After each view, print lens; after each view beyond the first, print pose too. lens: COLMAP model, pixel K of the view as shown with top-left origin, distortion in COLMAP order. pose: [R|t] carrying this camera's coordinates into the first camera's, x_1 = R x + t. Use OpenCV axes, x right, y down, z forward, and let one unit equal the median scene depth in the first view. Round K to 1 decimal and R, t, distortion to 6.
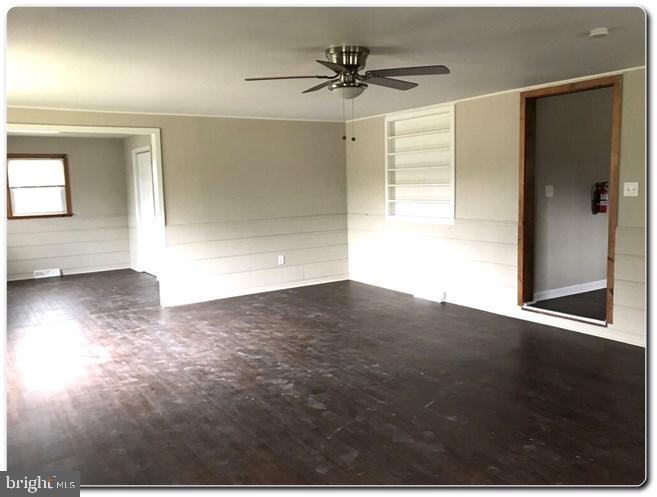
lens RADIAL K [[552.7, 0, 328.5], [0, 552.7, 248.5], [0, 0, 1]] dist [0.071108, -0.010965]
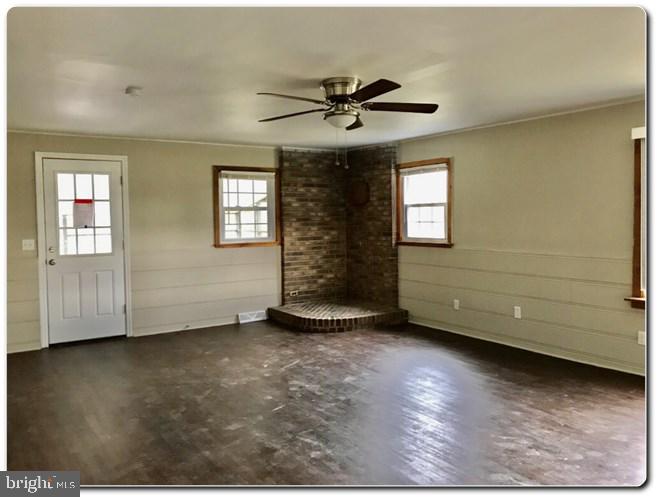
lens RADIAL K [[552.7, 0, 328.5], [0, 552.7, 248.5], [0, 0, 1]] dist [0.071108, -0.010965]
pose [[-0.999289, 0.037551, -0.003396, 0.065763], [0.036284, 0.982229, 0.184143, -0.213359], [0.010251, 0.183889, -0.982894, 1.839009]]
